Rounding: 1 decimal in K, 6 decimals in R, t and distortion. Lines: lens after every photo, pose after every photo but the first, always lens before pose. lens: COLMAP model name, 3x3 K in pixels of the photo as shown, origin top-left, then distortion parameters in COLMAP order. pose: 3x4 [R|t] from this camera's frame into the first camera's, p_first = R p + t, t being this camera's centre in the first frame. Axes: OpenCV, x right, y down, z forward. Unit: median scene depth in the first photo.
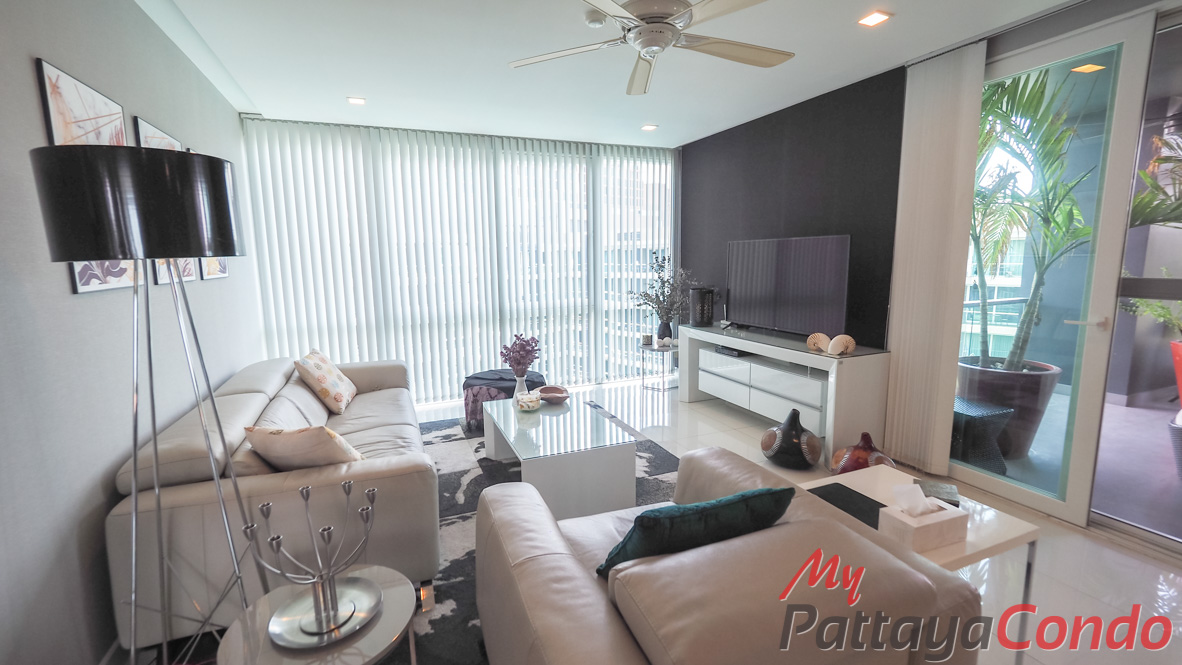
lens RADIAL K [[502.8, 0, 583.6], [0, 502.8, 329.4], [0, 0, 1]] dist [-0.002032, 0.000099]
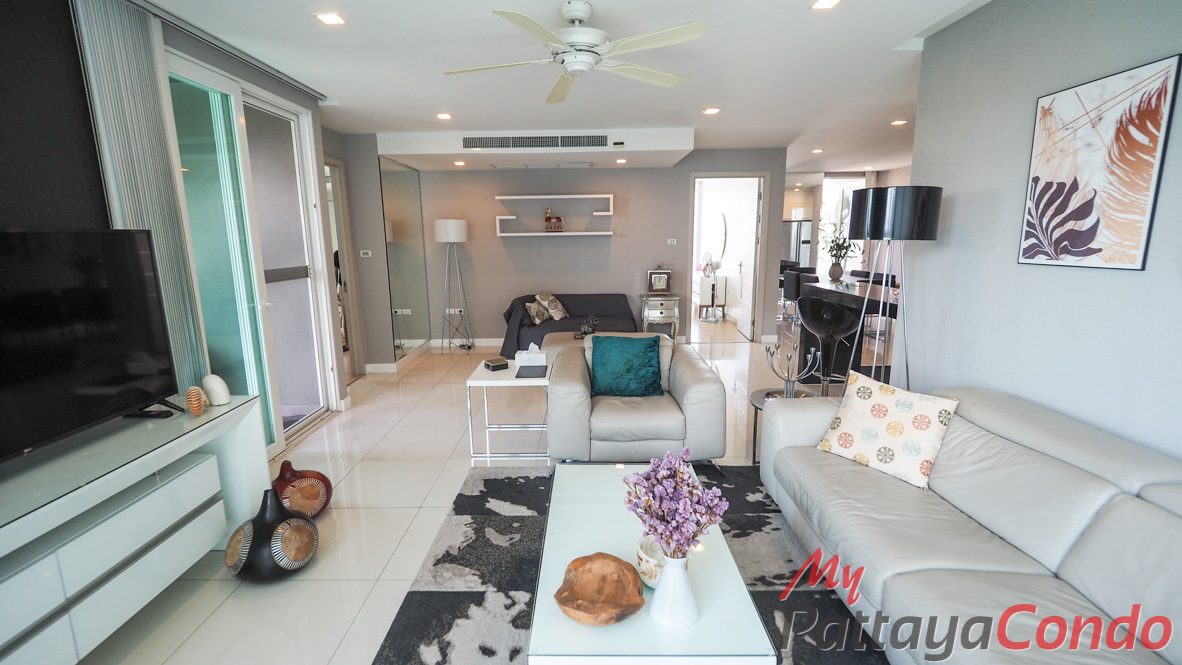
lens RADIAL K [[502.8, 0, 583.6], [0, 502.8, 329.4], [0, 0, 1]] dist [-0.002032, 0.000099]
pose [[-0.924193, -0.042362, 0.379569, -0.212080], [0.082885, 0.947898, 0.307603, -0.214527], [-0.372823, 0.315745, -0.872530, 1.369531]]
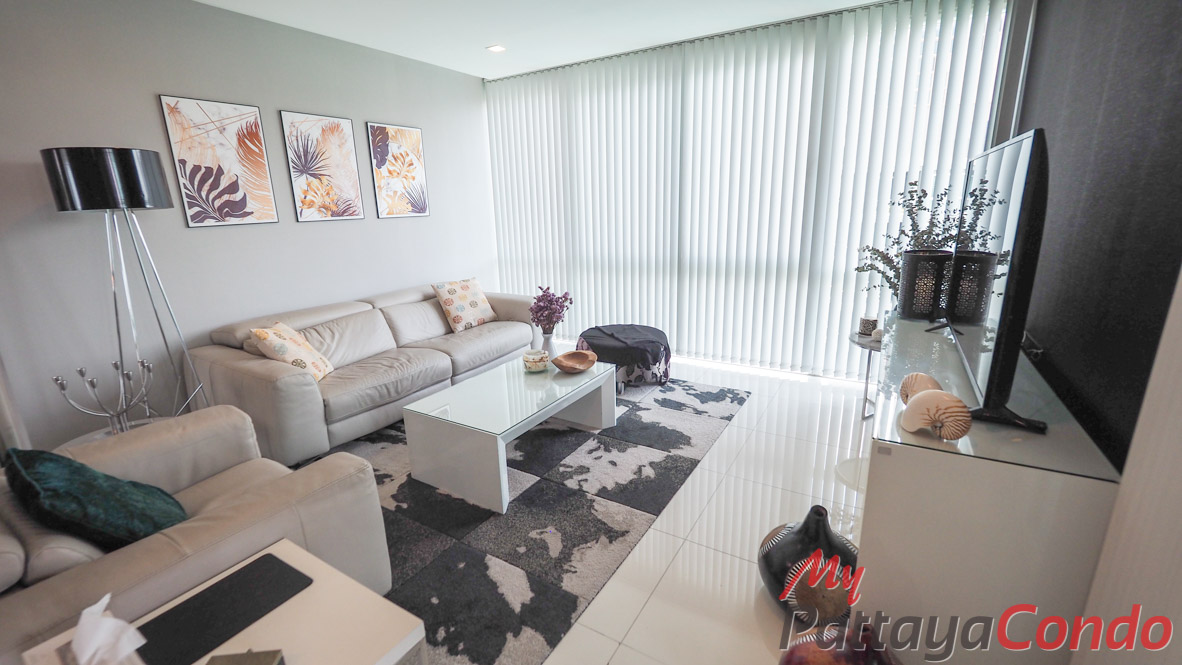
lens RADIAL K [[507.8, 0, 578.7], [0, 507.8, 330.9], [0, 0, 1]] dist [-0.002553, -0.000211]
pose [[0.586742, 0.198292, -0.785121, 0.647285], [-0.094462, 0.979696, 0.176840, -0.080384], [0.804246, -0.029596, 0.593560, 0.517484]]
